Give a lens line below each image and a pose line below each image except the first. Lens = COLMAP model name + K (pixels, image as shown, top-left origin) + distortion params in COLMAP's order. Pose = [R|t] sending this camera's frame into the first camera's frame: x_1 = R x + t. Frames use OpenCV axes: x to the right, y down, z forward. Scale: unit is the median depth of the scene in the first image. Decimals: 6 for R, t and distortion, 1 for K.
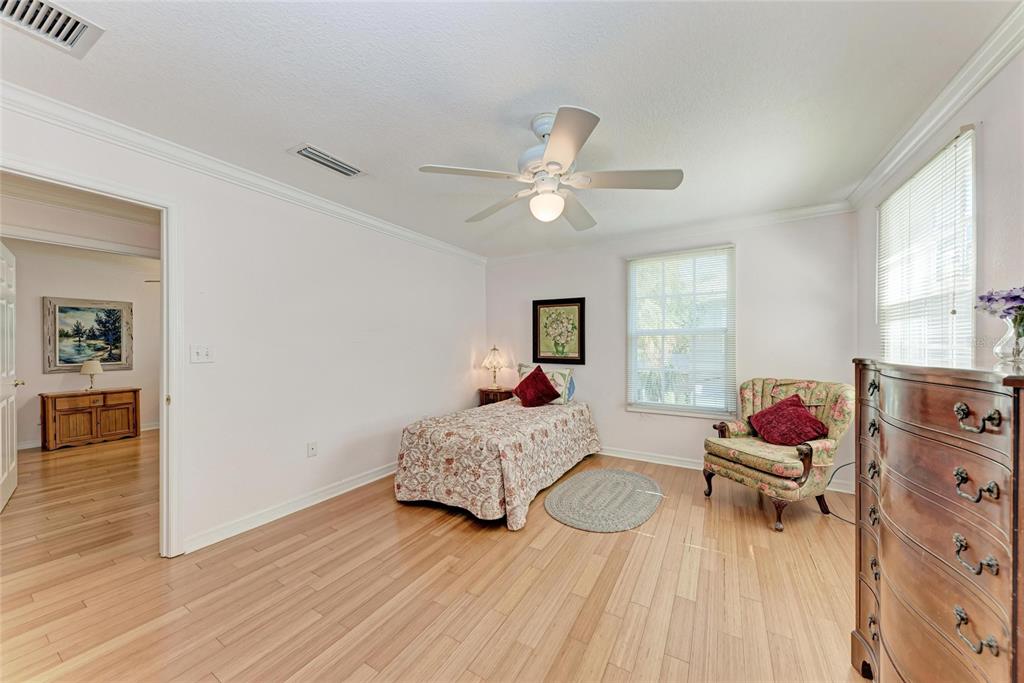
lens RADIAL K [[355.9, 0, 511.1], [0, 355.9, 347.5], [0, 0, 1]] dist [0.000158, 0.000045]
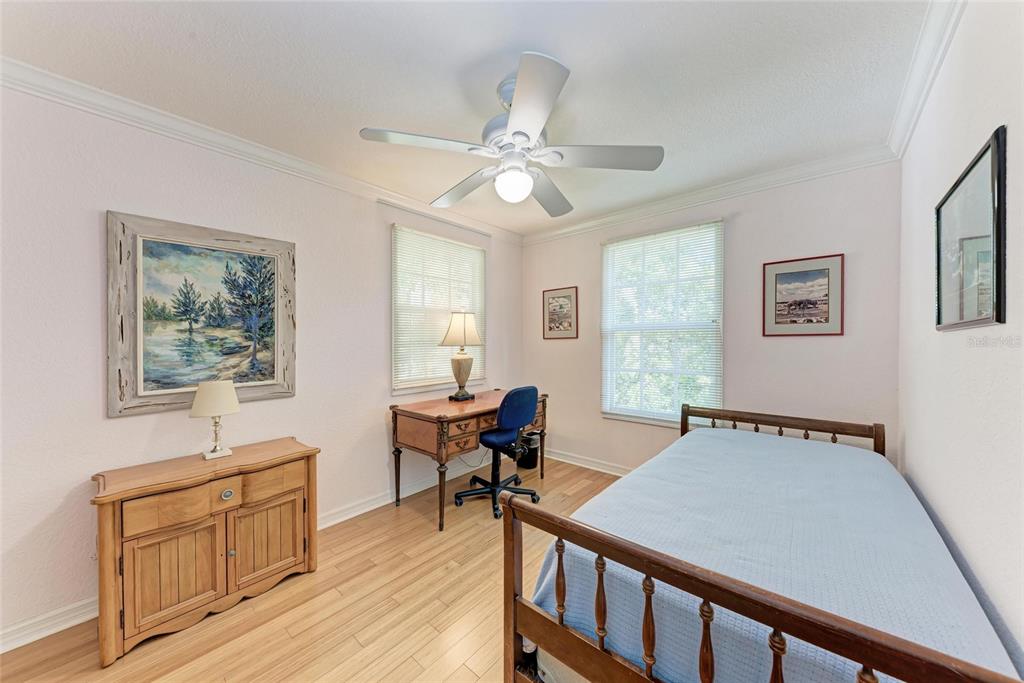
lens RADIAL K [[358.3, 0, 516.4], [0, 358.3, 342.6], [0, 0, 1]] dist [0.000183, -0.000058]
pose [[0.983790, -0.000045, -0.179325, -0.778094], [-0.000206, 0.999999, -0.001380, -0.004267], [0.179325, 0.001394, 0.983789, 0.668087]]
